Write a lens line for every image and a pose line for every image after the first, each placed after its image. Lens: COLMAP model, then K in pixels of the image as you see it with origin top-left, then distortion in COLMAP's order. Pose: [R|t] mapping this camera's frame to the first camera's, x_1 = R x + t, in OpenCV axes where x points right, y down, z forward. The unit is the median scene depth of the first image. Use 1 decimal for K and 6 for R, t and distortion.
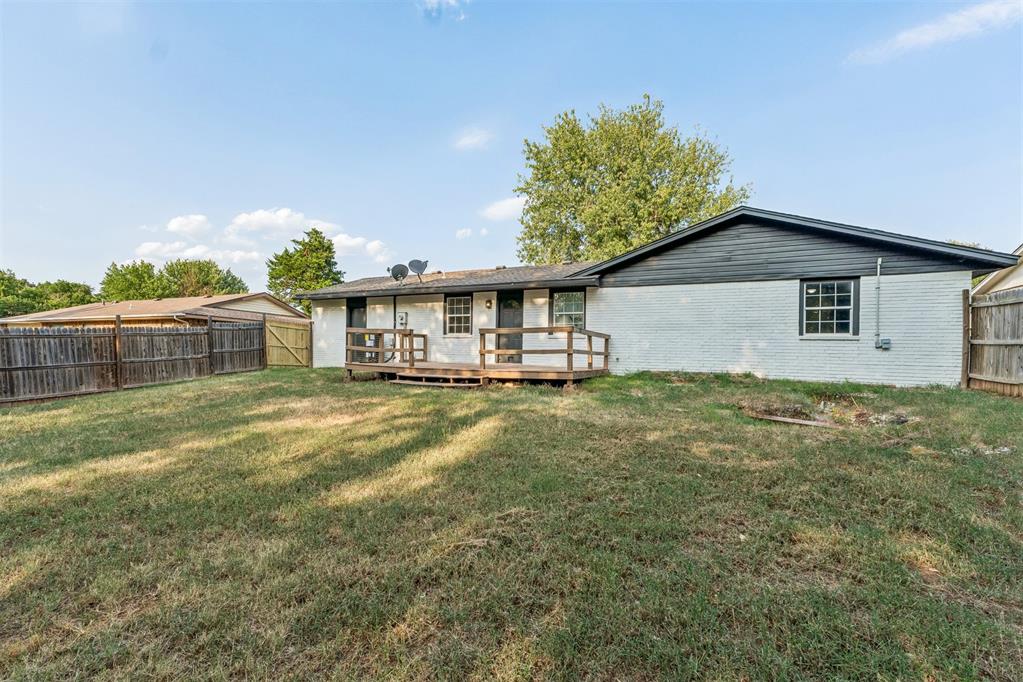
lens RADIAL K [[433.7, 0, 512.7], [0, 433.7, 355.3], [0, 0, 1]] dist [0.002349, 0.000210]
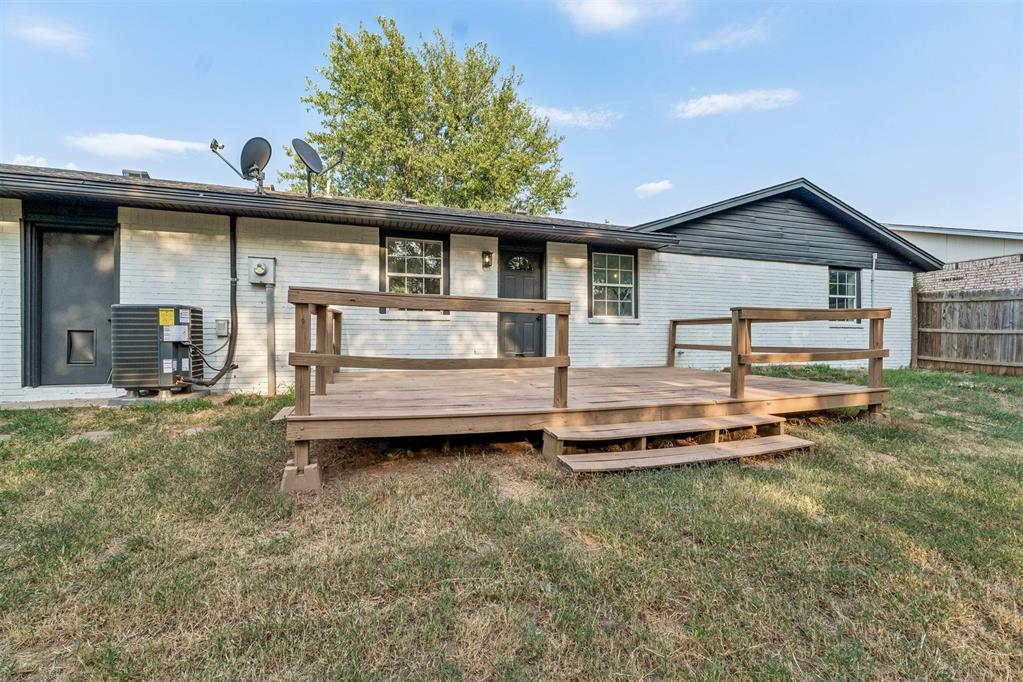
lens RADIAL K [[404.1, 0, 511.5], [0, 404.1, 341.0], [0, 0, 1]] dist [0.000449, 0.000055]
pose [[0.742415, -0.026443, 0.669419, -0.362459], [0.012023, 0.999586, 0.026151, -0.027847], [-0.669833, -0.011367, 0.742425, 0.589569]]
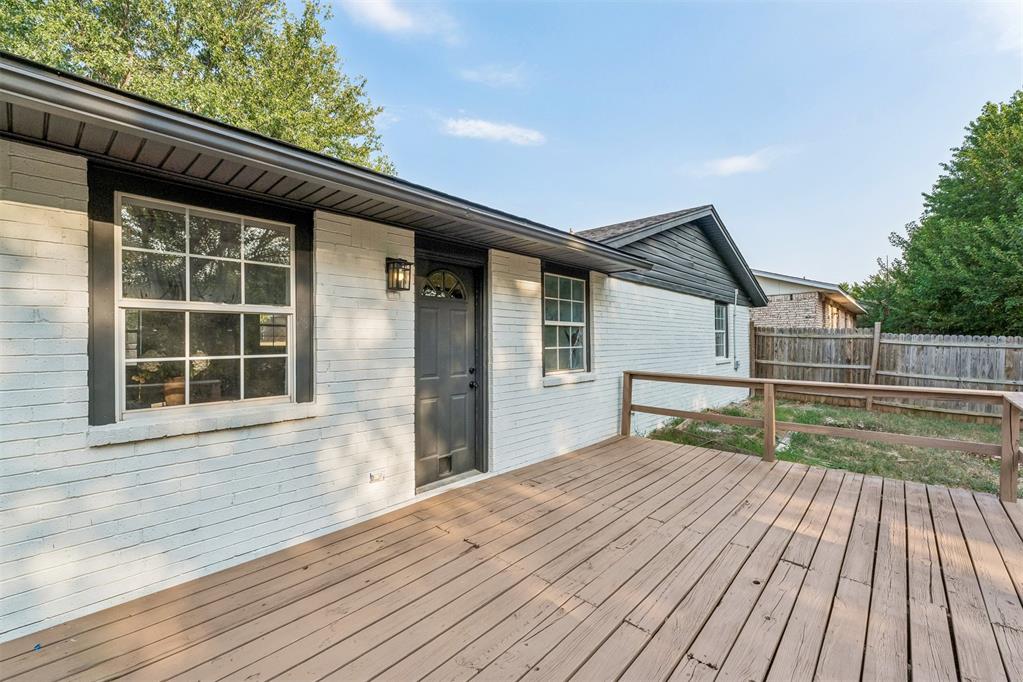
lens RADIAL K [[418.7, 0, 506.0], [0, 418.7, 341.3], [0, 0, 1]] dist [0.000988, 0.000117]
pose [[0.322245, -0.022923, 0.946379, -0.260171], [0.010167, 0.999733, 0.020753, -0.081183], [-0.946602, 0.002935, 0.322392, 0.839089]]
